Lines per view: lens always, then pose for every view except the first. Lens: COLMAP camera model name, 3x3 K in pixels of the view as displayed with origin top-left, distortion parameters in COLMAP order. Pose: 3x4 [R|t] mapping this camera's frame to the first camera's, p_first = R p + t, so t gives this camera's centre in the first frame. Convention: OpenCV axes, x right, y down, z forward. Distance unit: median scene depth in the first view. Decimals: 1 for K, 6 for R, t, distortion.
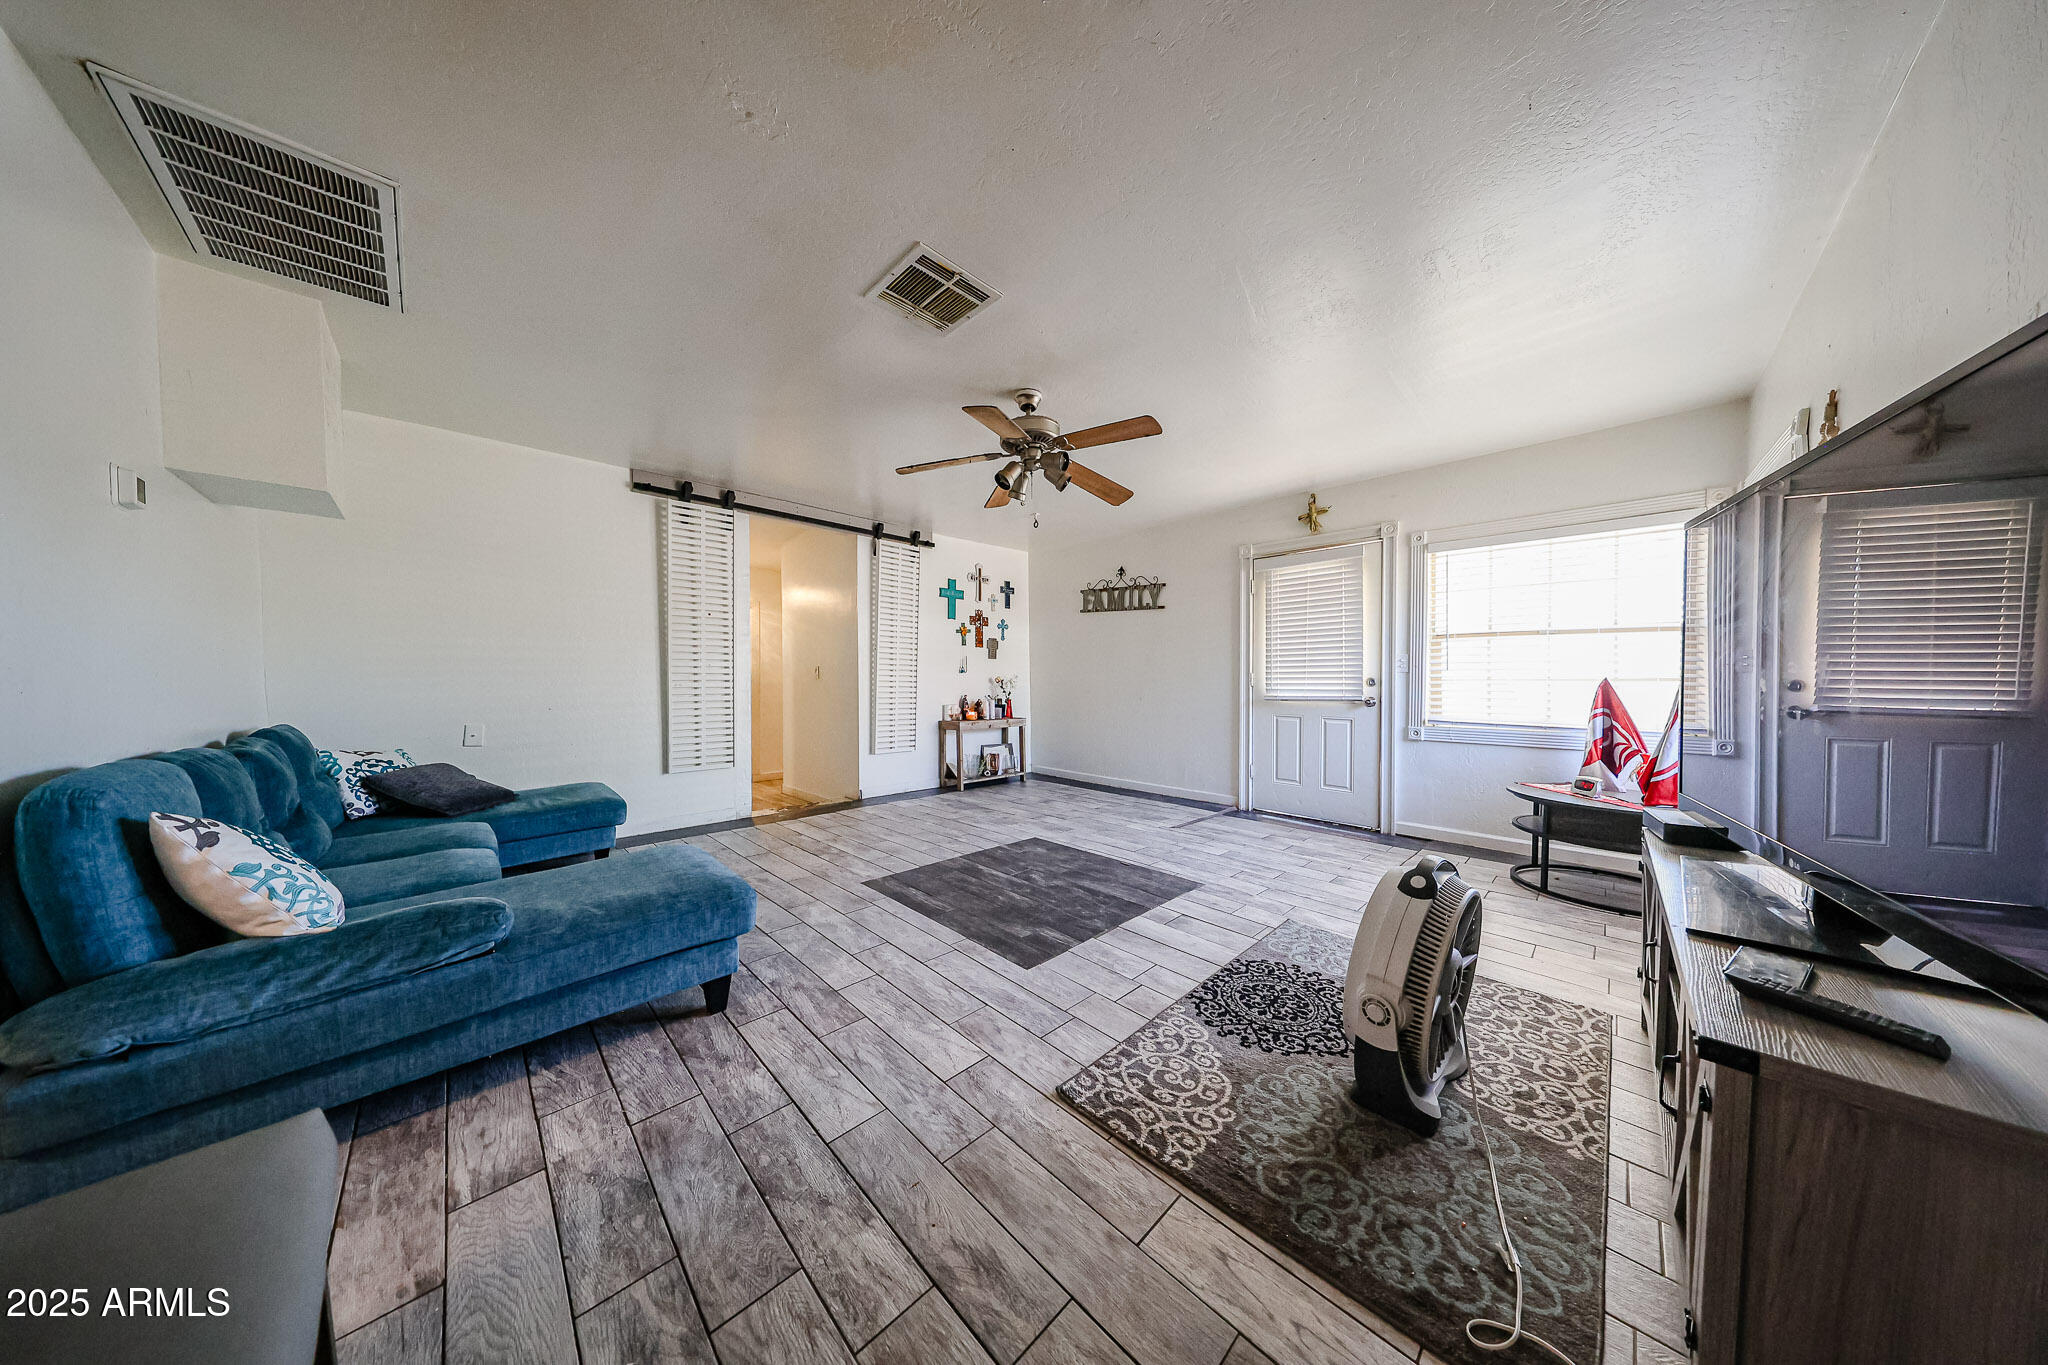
lens RADIAL K [[585.0, 0, 1027.1], [0, 585.0, 687.0], [0, 0, 1]] dist [-0.004974, 0.000022]
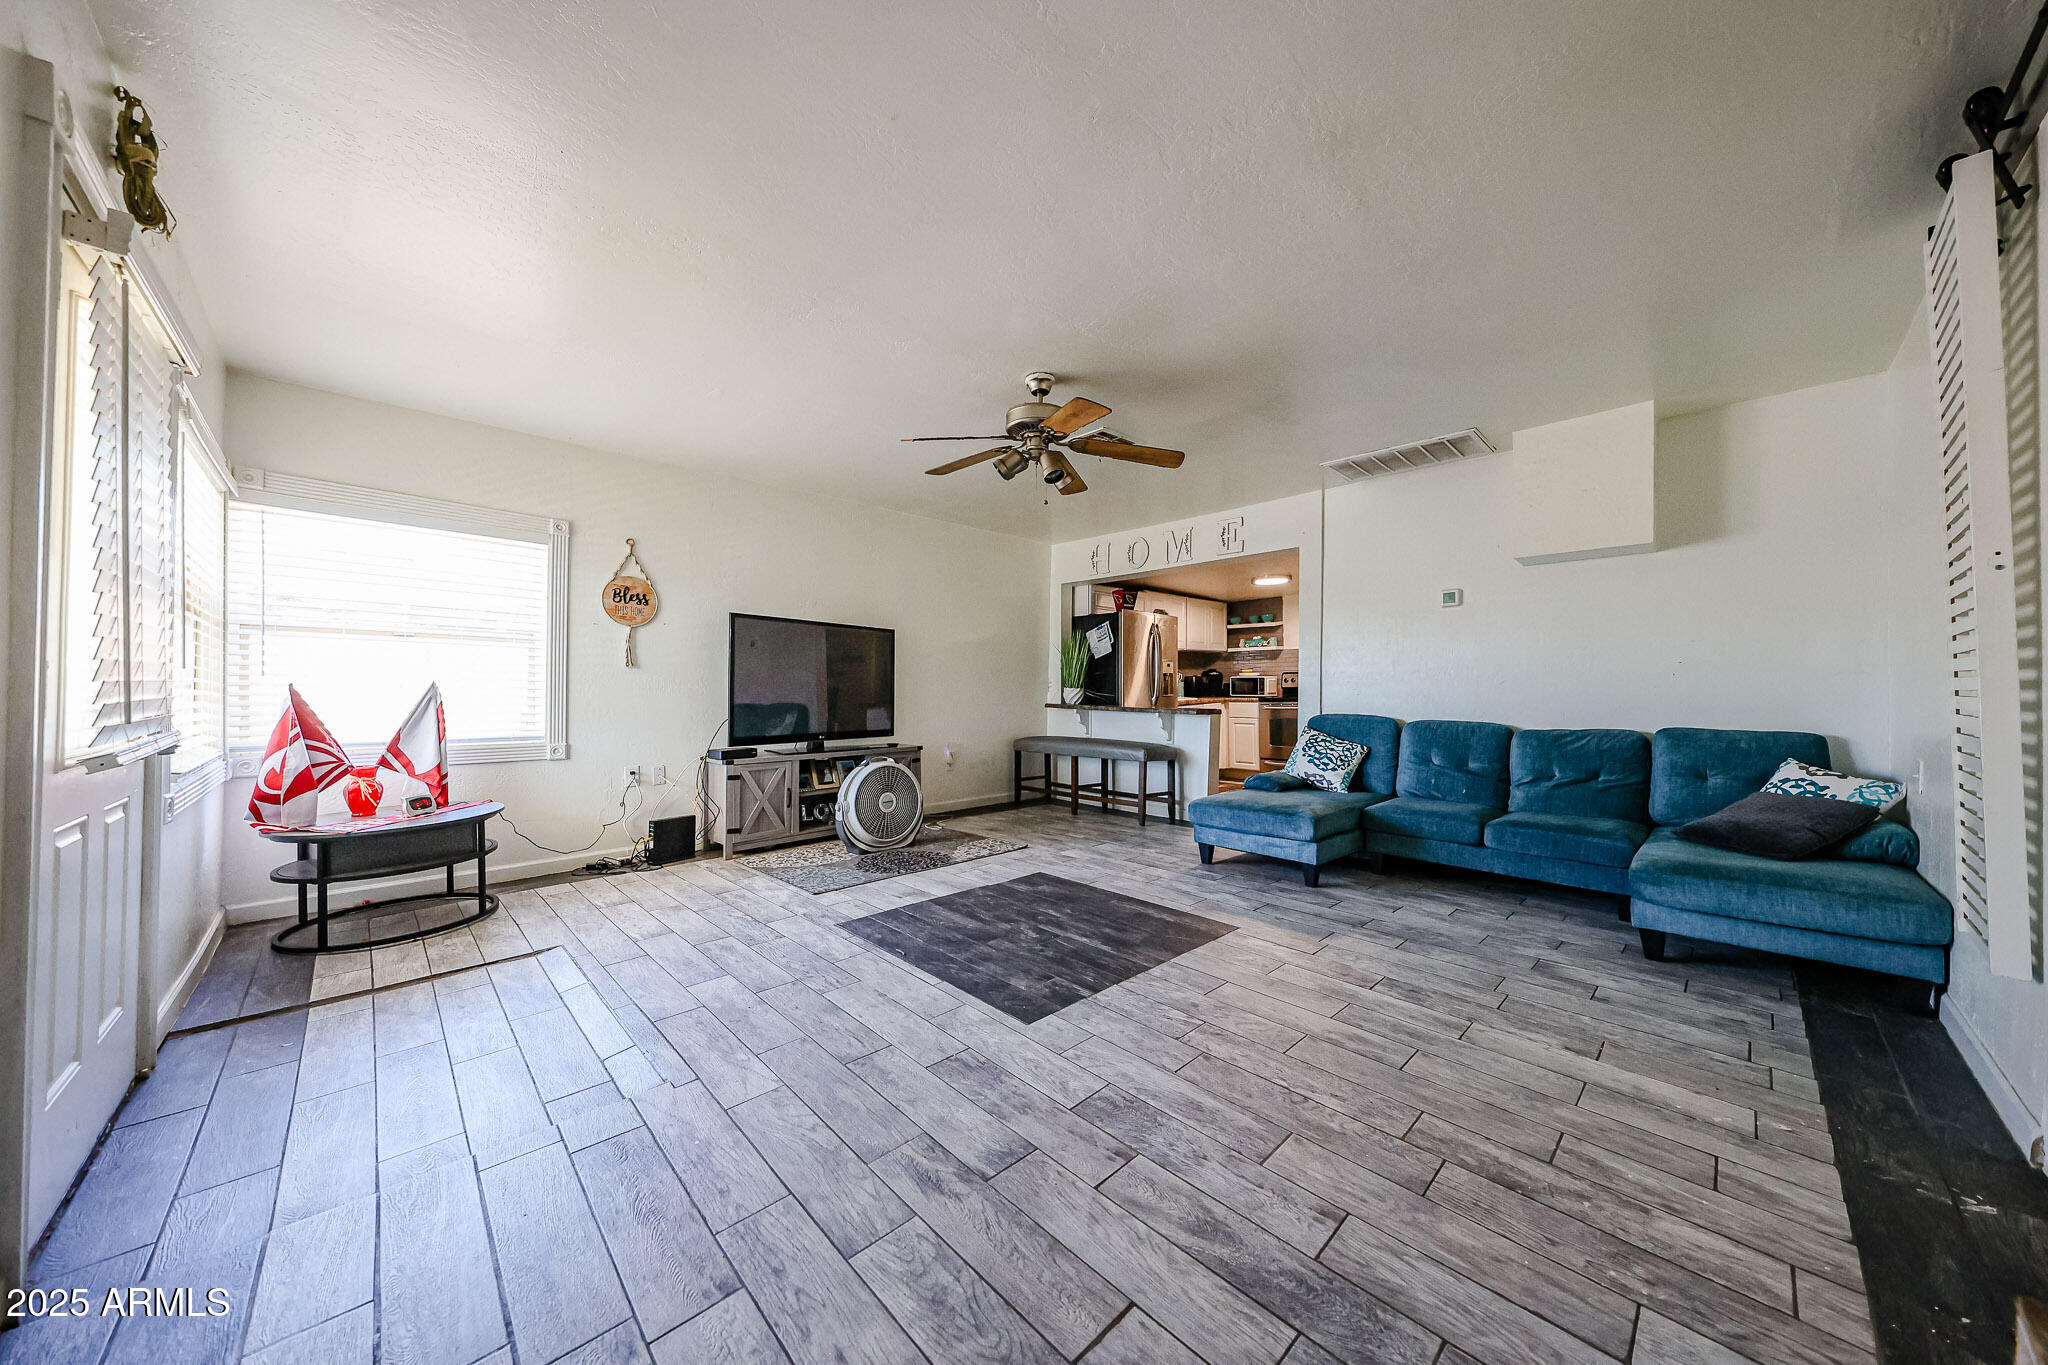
lens RADIAL K [[696.0, 0, 1024.0], [0, 696.0, 682.5], [0, 0, 1]] dist [-0.000045, -0.000112]
pose [[-0.999901, -0.000949, 0.014057, 0.010983], [-0.000790, 0.999936, 0.011304, -0.026886], [-0.014066, 0.011292, -0.999837, 1.855717]]
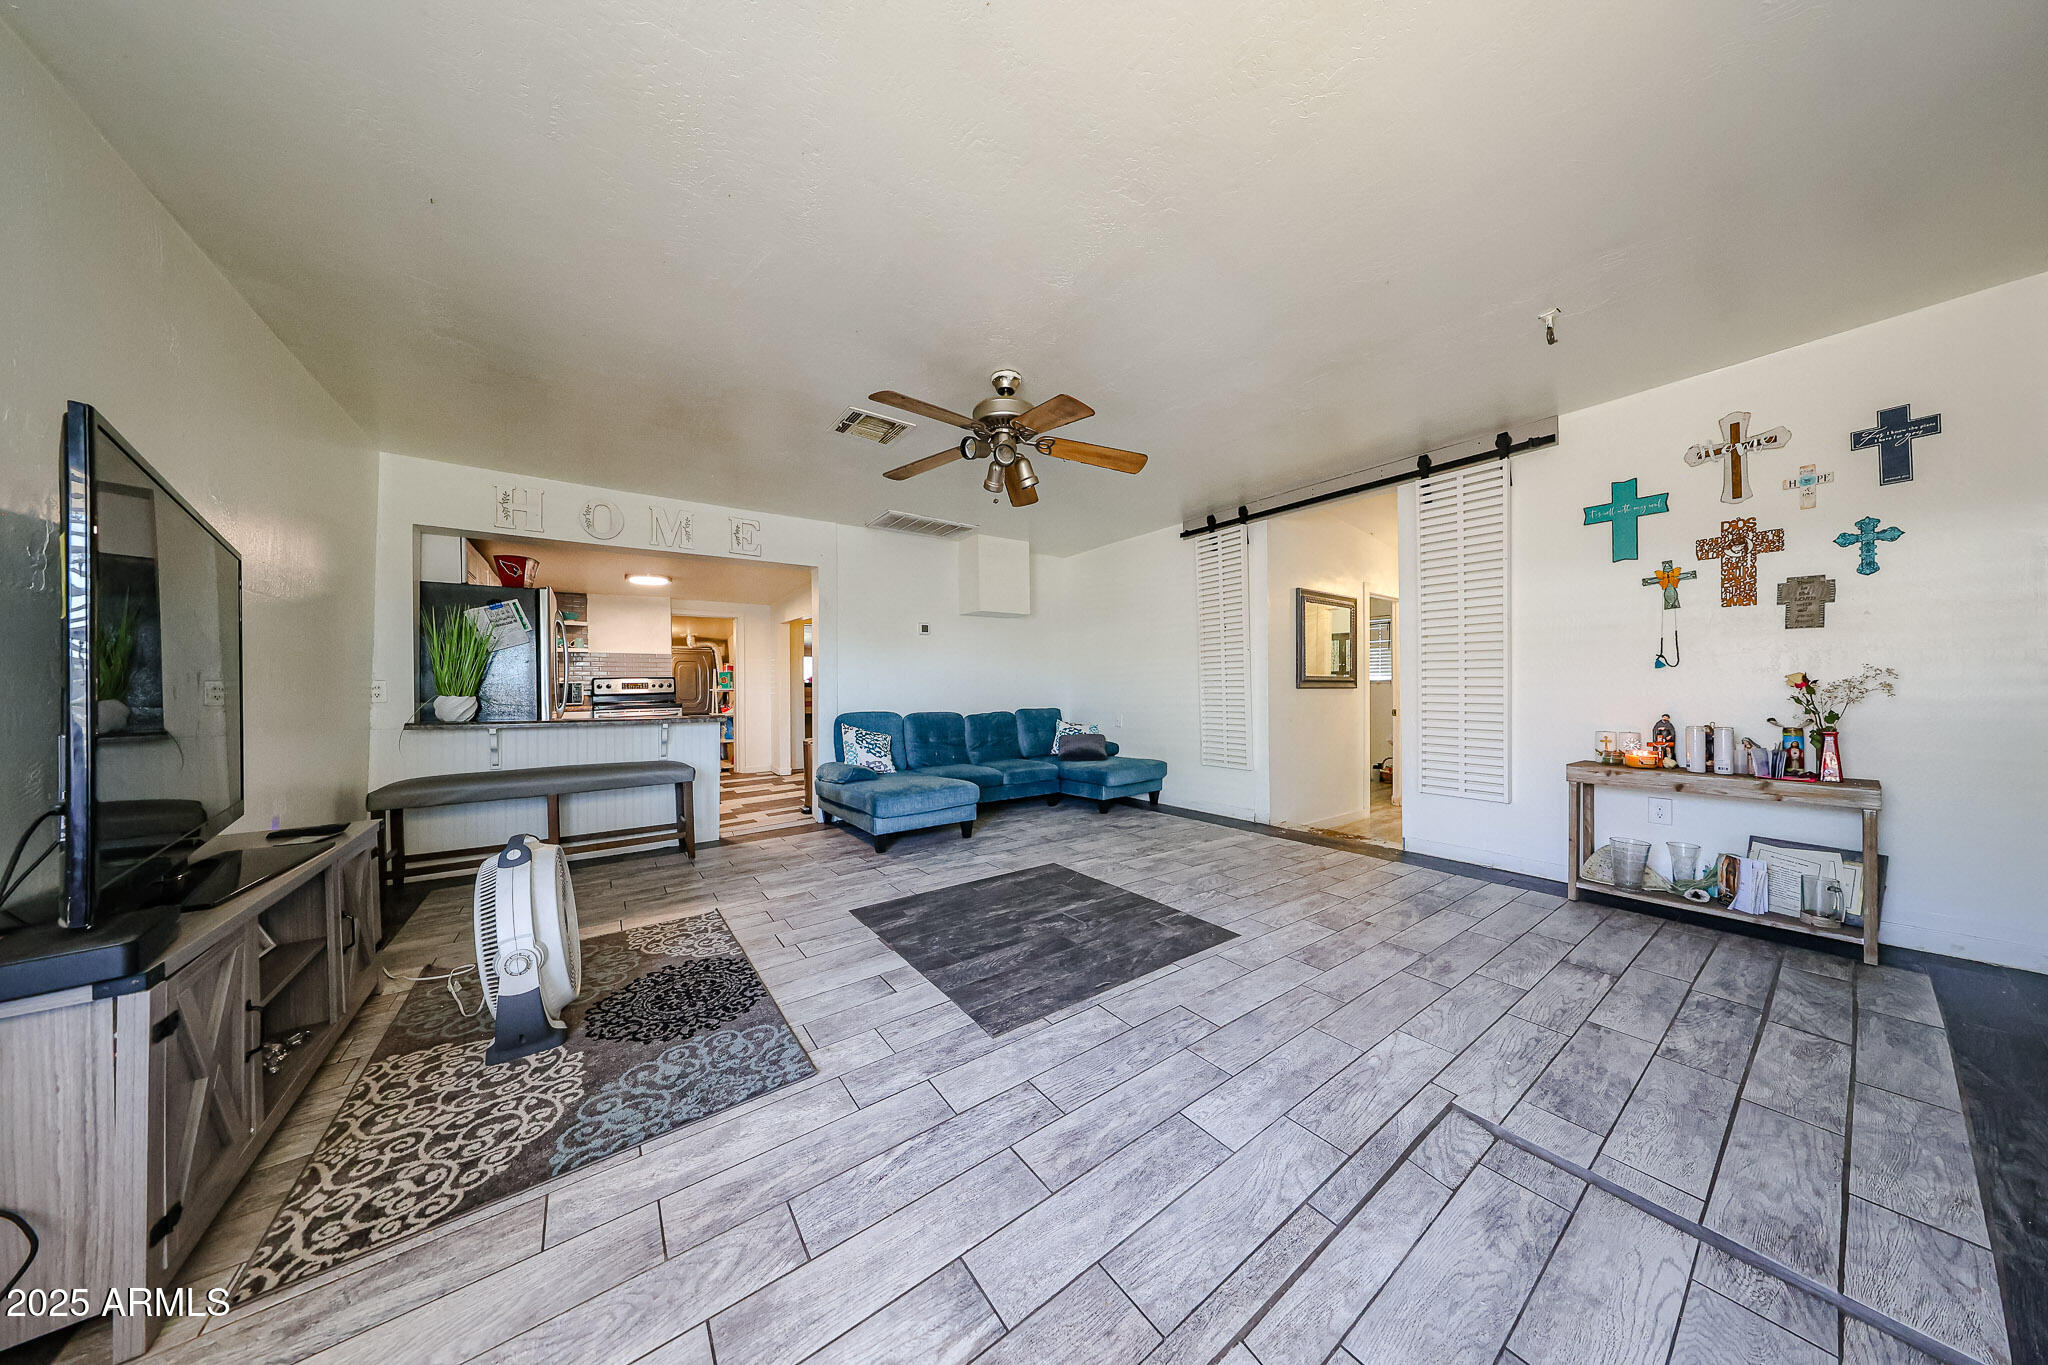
lens RADIAL K [[593.5, 0, 1019.6], [0, 593.5, 688.1], [0, 0, 1]] dist [0.005115, 0.000029]
pose [[-0.150019, 0.000562, -0.988683, 0.817409], [-0.005105, 0.999986, 0.001343, -0.010569], [0.988670, 0.005249, -0.150014, 1.026322]]
